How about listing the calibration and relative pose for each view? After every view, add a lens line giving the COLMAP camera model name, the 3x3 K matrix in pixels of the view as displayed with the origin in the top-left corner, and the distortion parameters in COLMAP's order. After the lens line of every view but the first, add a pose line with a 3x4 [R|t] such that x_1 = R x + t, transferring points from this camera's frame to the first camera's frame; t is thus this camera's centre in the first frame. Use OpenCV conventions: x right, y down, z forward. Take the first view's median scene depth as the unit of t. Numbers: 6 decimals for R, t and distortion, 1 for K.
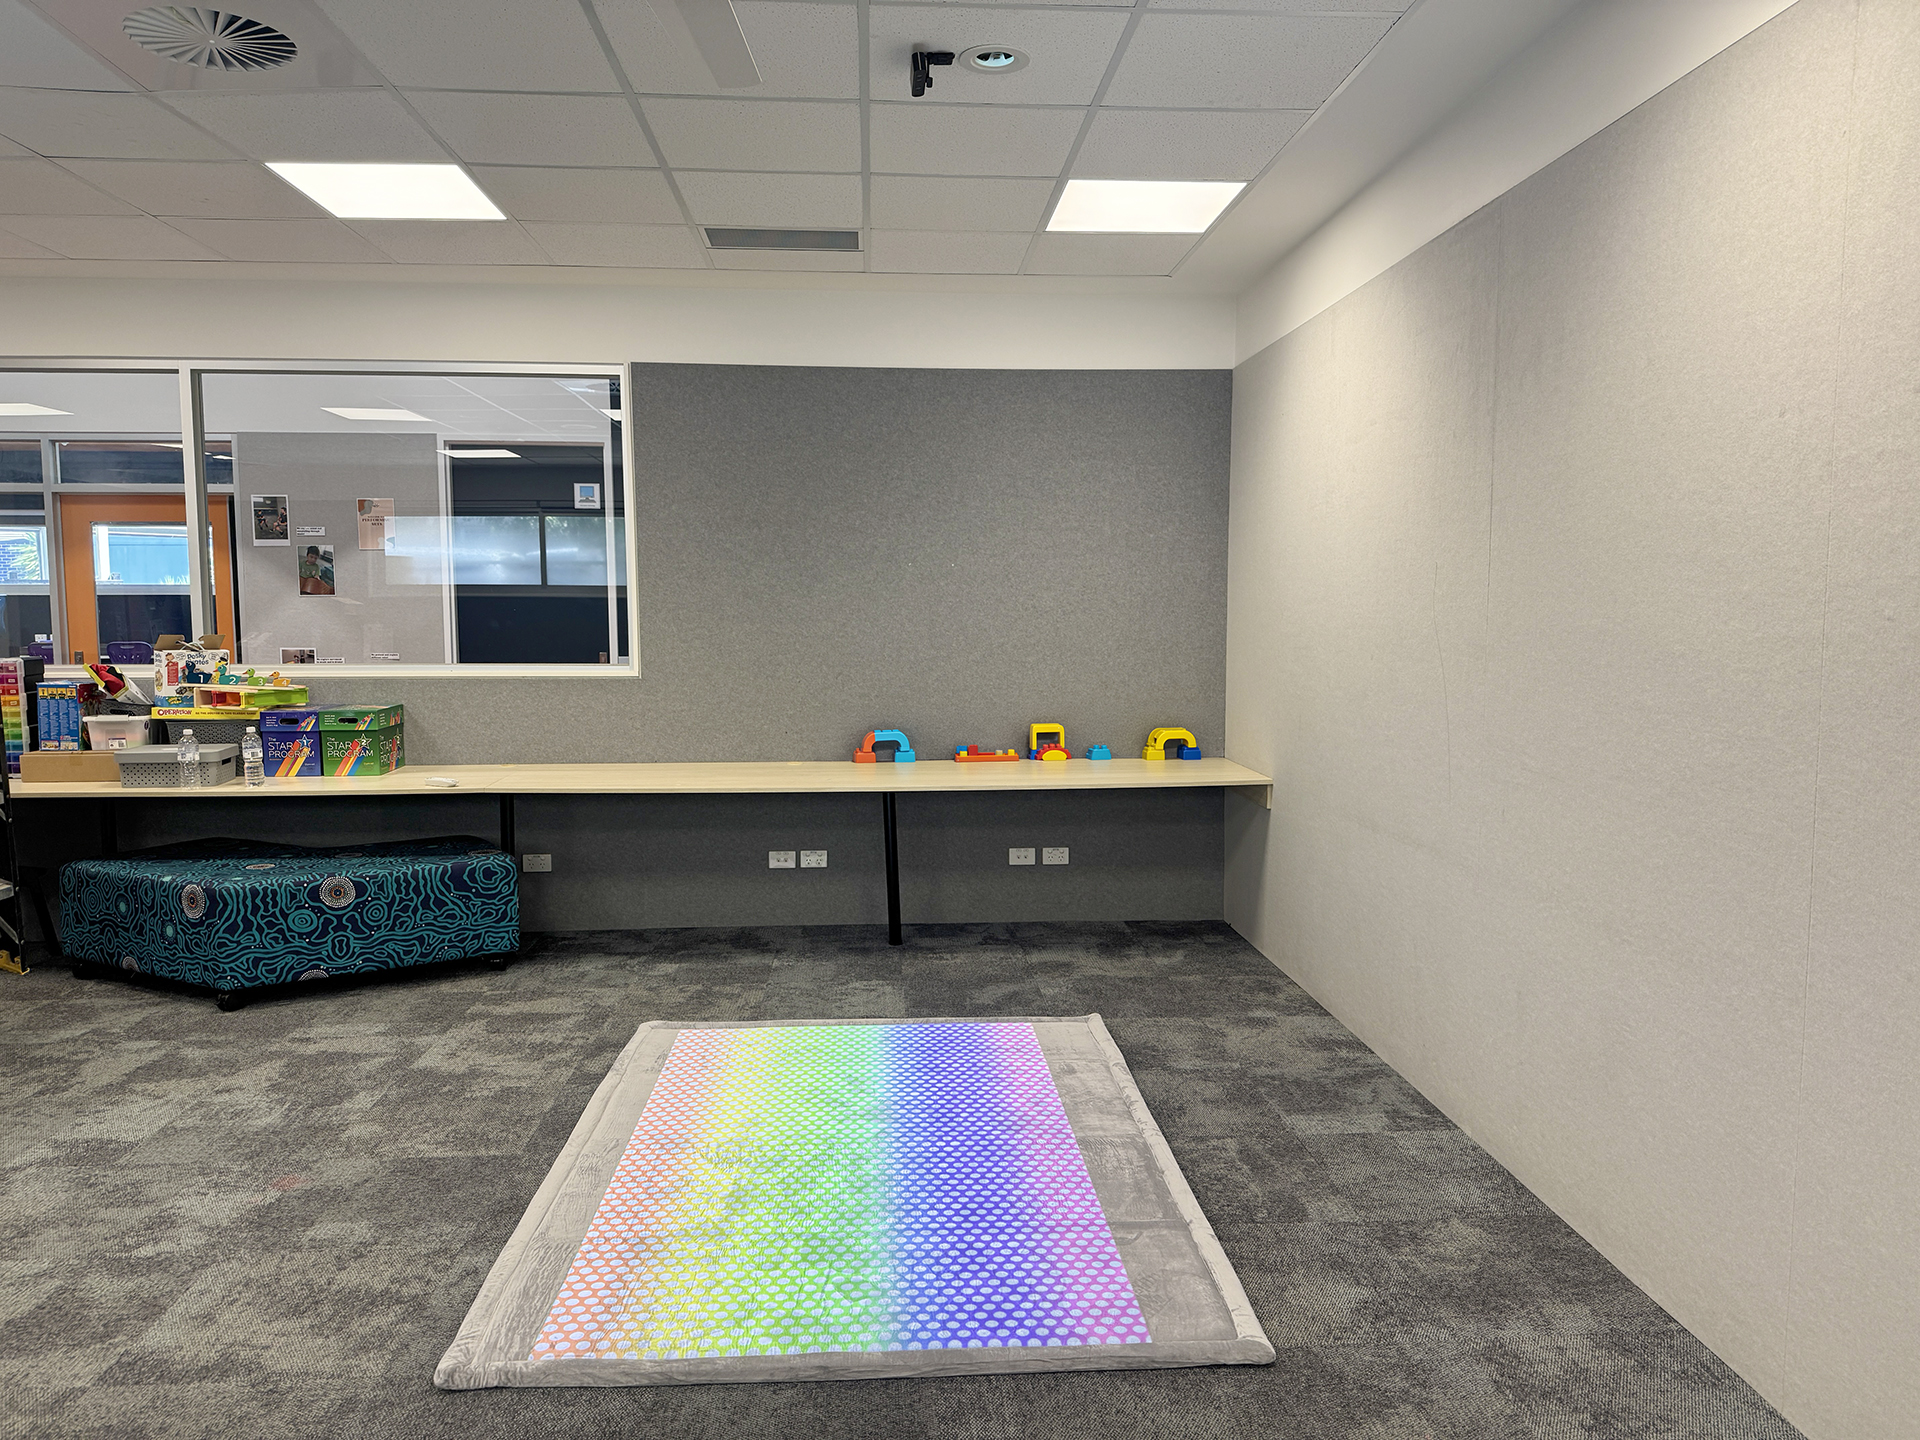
lens RADIAL K [[1345.6, 0, 963.7], [0, 1345.6, 676.5], [0, 0, 1]] dist [0.207887, -0.322582]
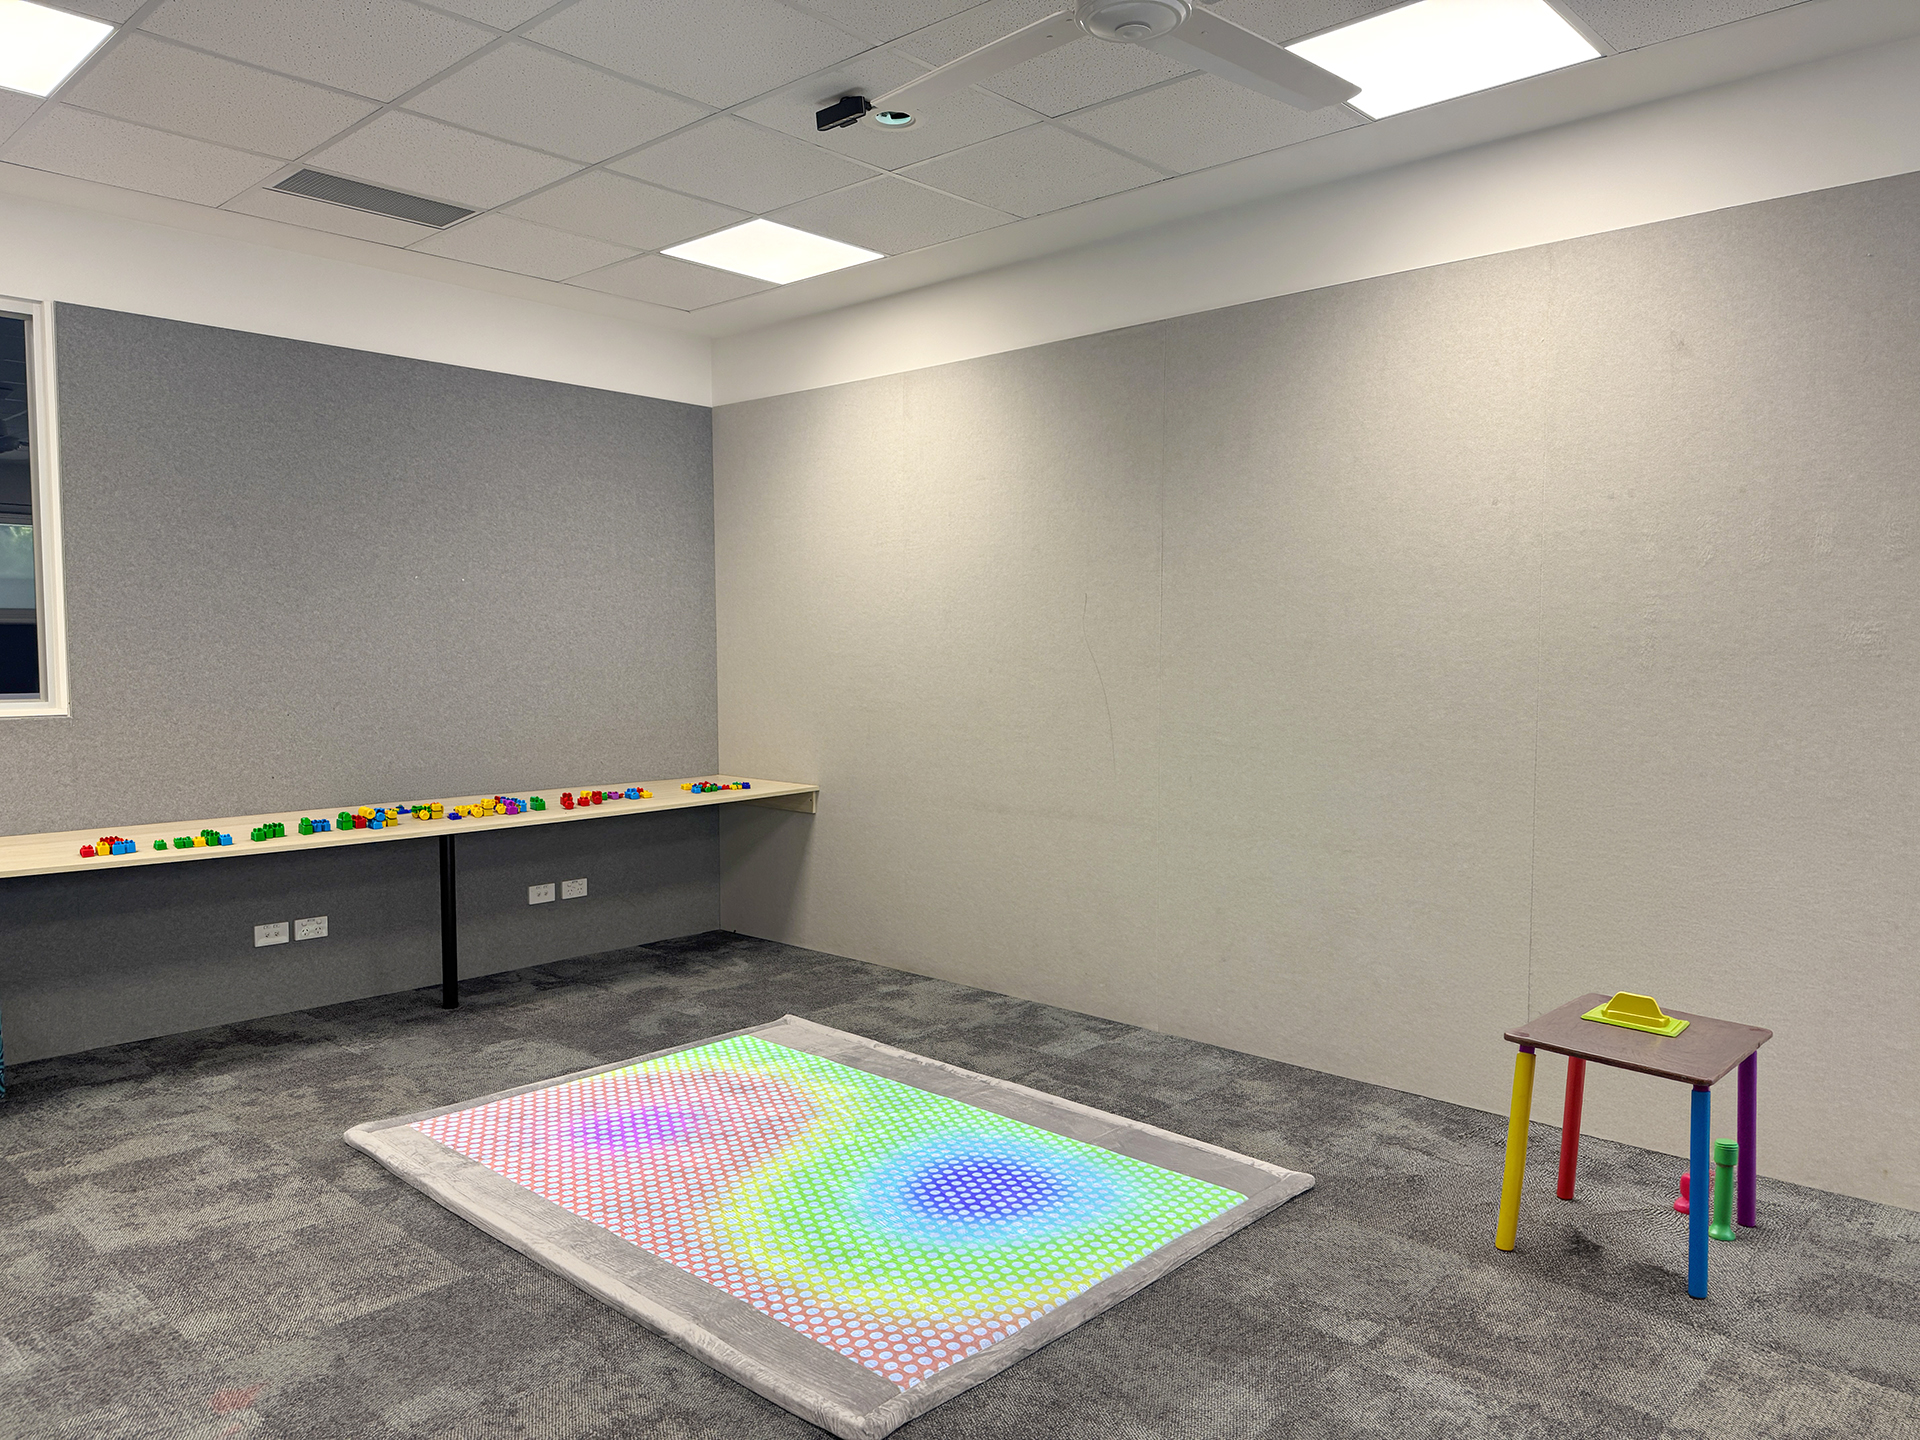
lens RADIAL K [[1336.7, 0, 961.3], [0, 1336.7, 671.8], [0, 0, 1]] dist [0.050739, -0.035983]
pose [[0.725548, -0.011900, 0.688068, -0.488820], [0.033786, 0.999261, -0.018344, 0.008155], [-0.687341, 0.036557, 0.725414, 0.150790]]
